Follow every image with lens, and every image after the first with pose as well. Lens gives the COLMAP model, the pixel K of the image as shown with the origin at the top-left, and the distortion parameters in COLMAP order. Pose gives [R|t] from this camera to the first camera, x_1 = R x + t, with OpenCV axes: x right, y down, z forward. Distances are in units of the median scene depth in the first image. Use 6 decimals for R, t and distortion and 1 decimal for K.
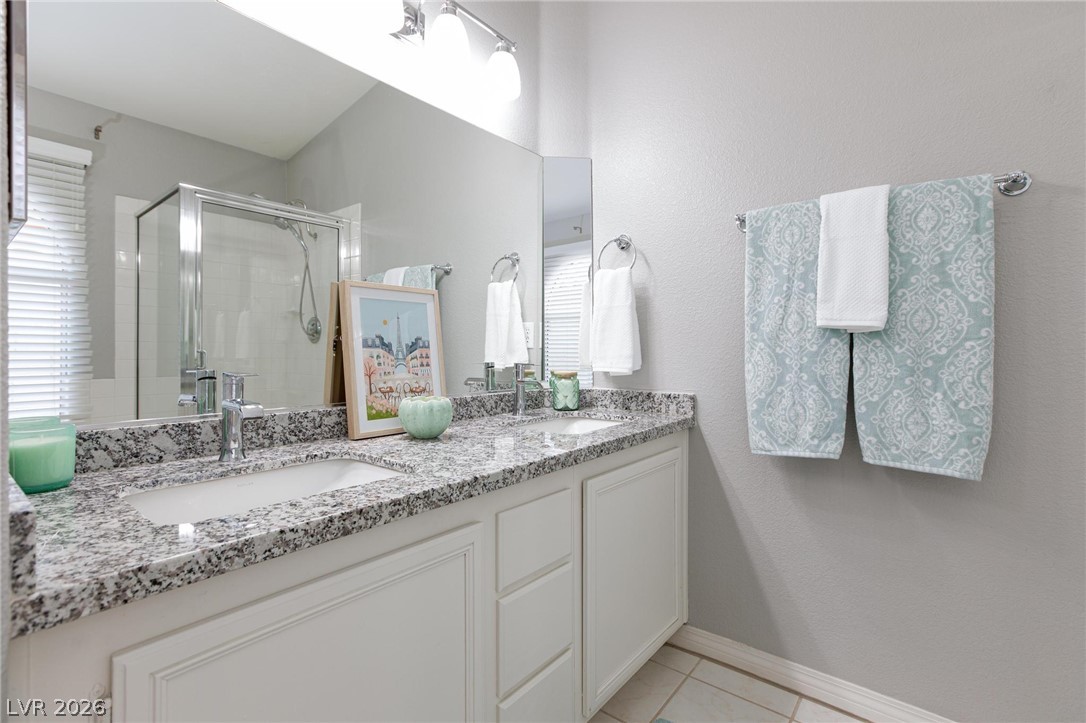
lens RADIAL K [[507.7, 0, 544.6], [0, 507.7, 348.0], [0, 0, 1]] dist [-0.027587, 0.012162]
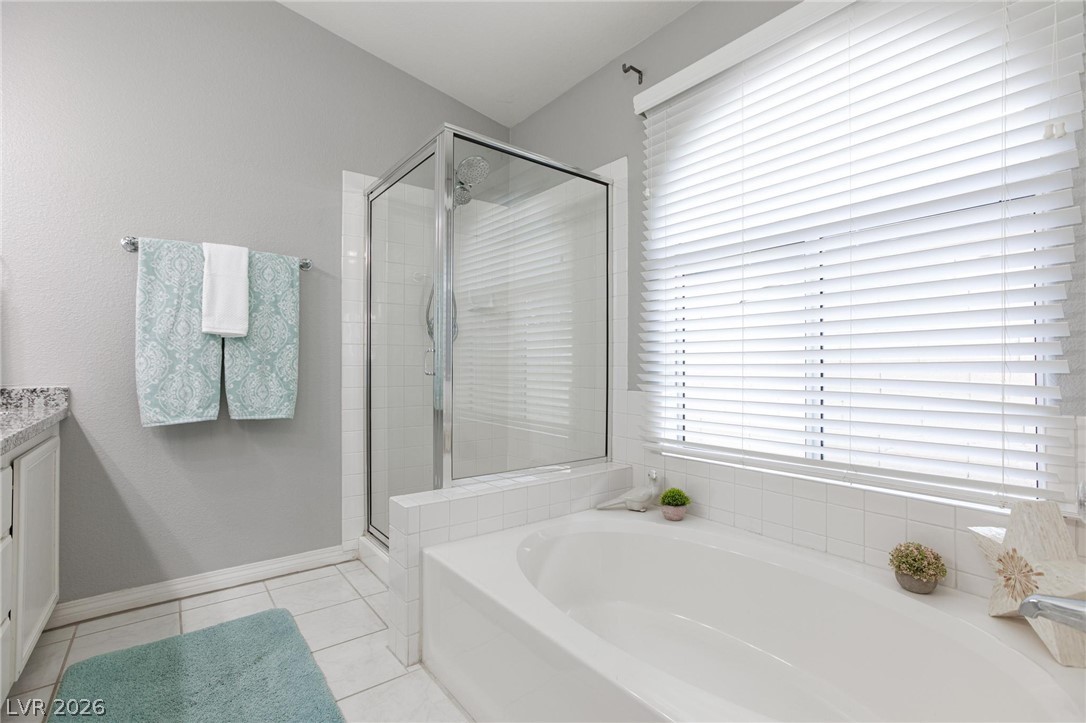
lens RADIAL K [[507.7, 0, 543.3], [0, 507.7, 360.2], [0, 0, 1]] dist [-0.027587, 0.012162]
pose [[0.230470, 0.005925, 0.973061, -0.665141], [-0.011231, 0.999931, -0.003428, 0.034044], [-0.973015, -0.010138, 0.230521, -0.311686]]
